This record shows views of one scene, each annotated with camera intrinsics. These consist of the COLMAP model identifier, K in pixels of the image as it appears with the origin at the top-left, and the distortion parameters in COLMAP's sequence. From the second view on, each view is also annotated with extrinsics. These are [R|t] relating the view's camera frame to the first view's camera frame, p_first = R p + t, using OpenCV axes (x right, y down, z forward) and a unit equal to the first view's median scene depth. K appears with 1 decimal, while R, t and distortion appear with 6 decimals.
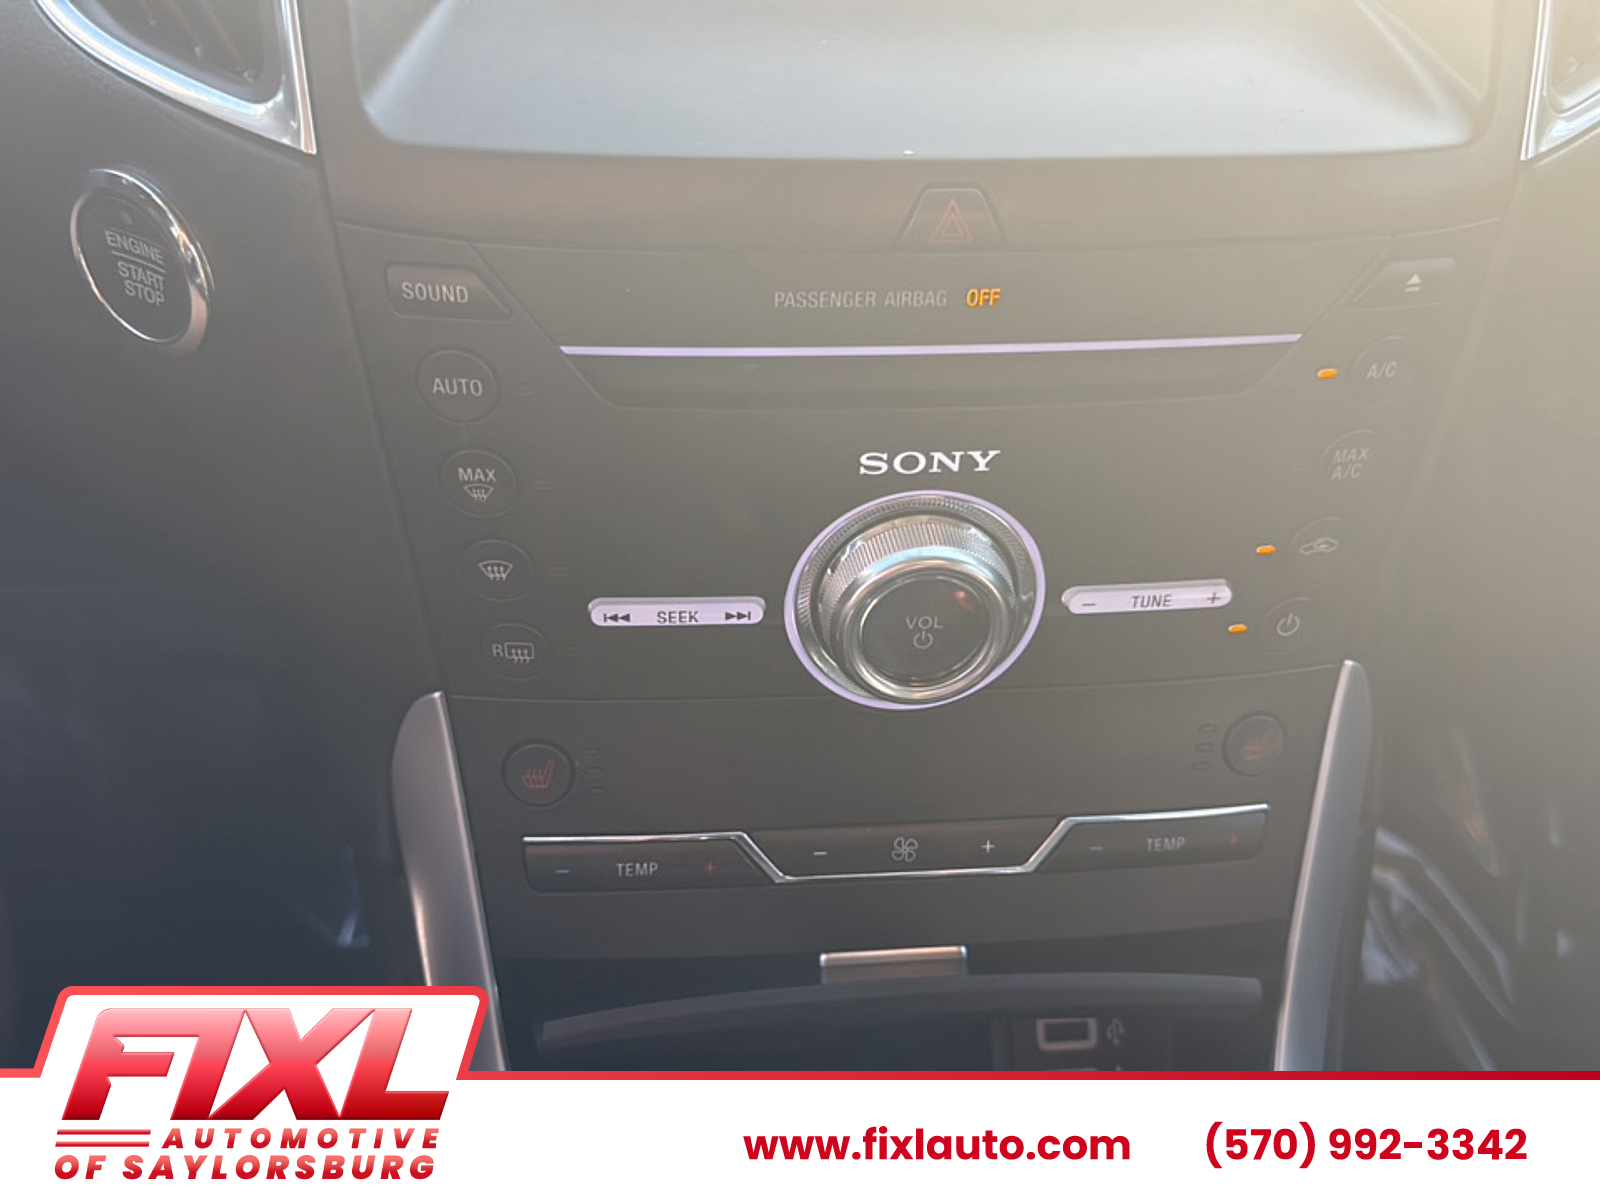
lens RADIAL K [[1465.0, 0, 800.0], [0, 1465.0, 600.0], [0, 0, 1]] dist [0.150310, -0.376015]
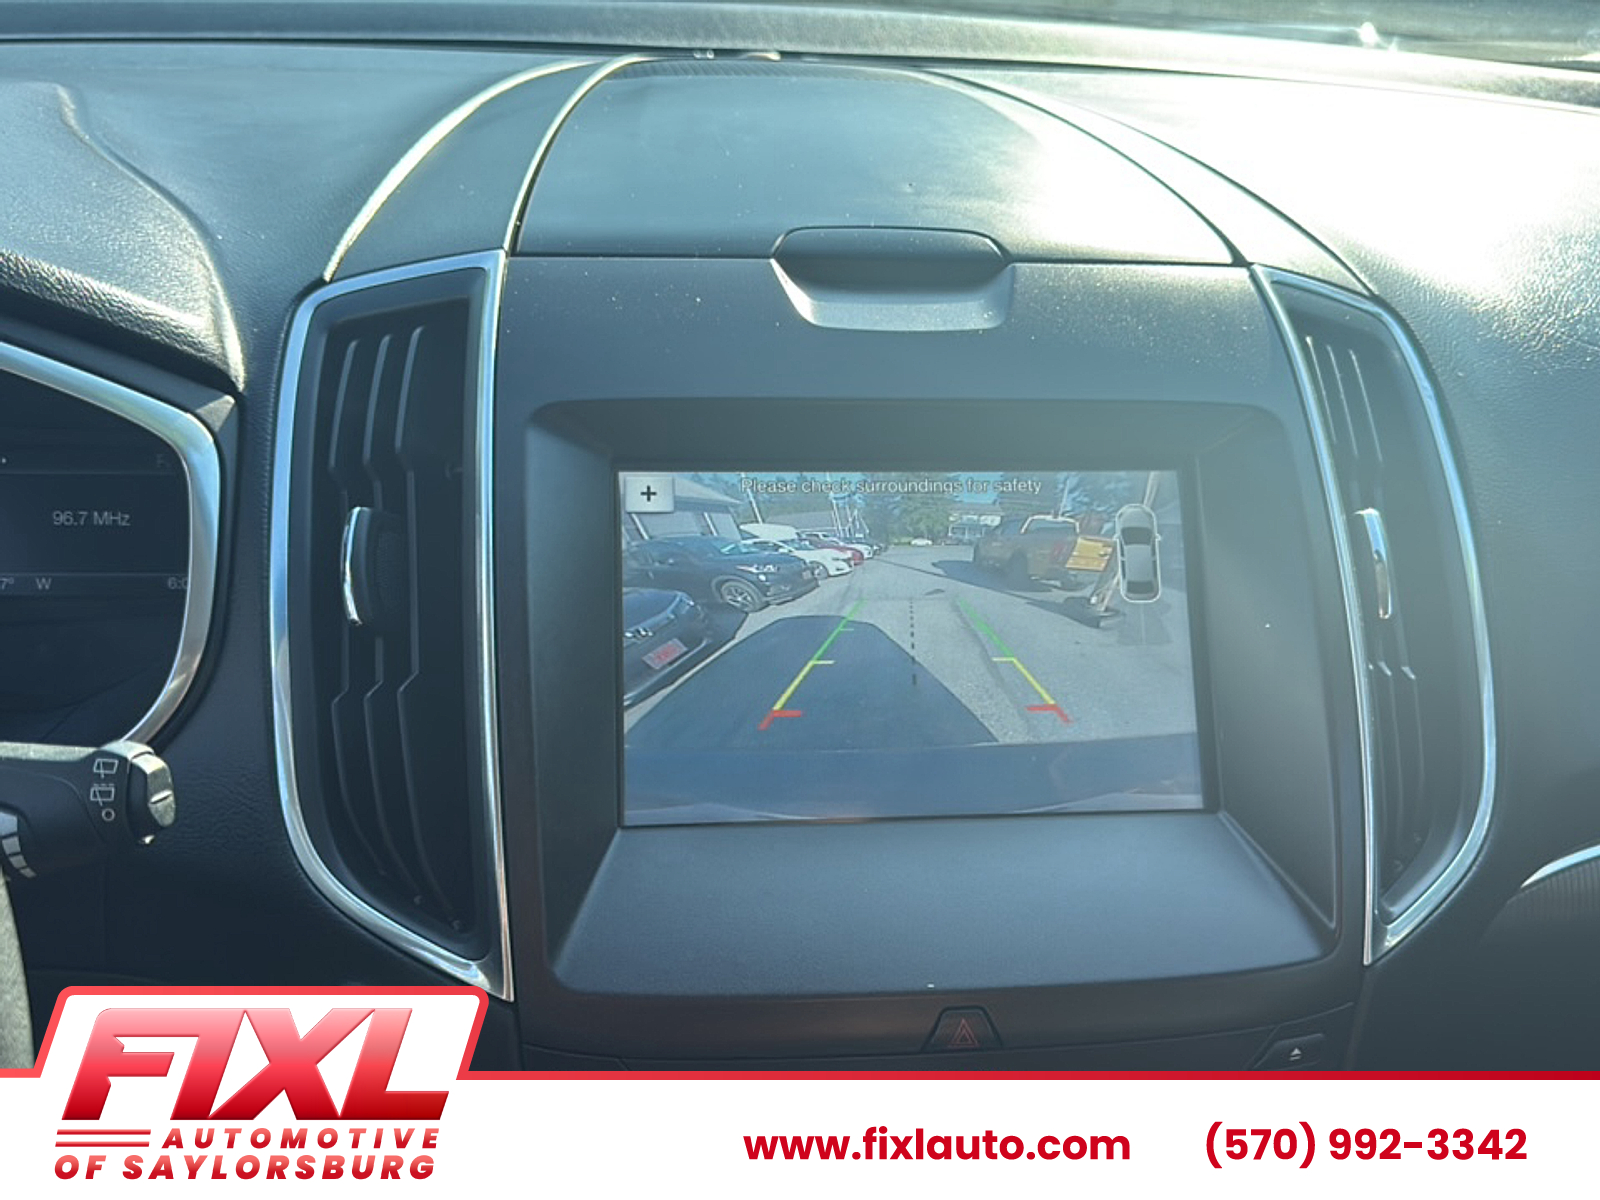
lens RADIAL K [[1453.0, 0, 800.0], [0, 1453.0, 600.0], [0, 0, 1]] dist [0.204960, -0.497753]
pose [[0.999303, -0.004245, 0.037080, -0.095775], [0.012869, 0.971774, -0.235564, -0.307294], [-0.035033, 0.235878, 0.971151, -0.421918]]
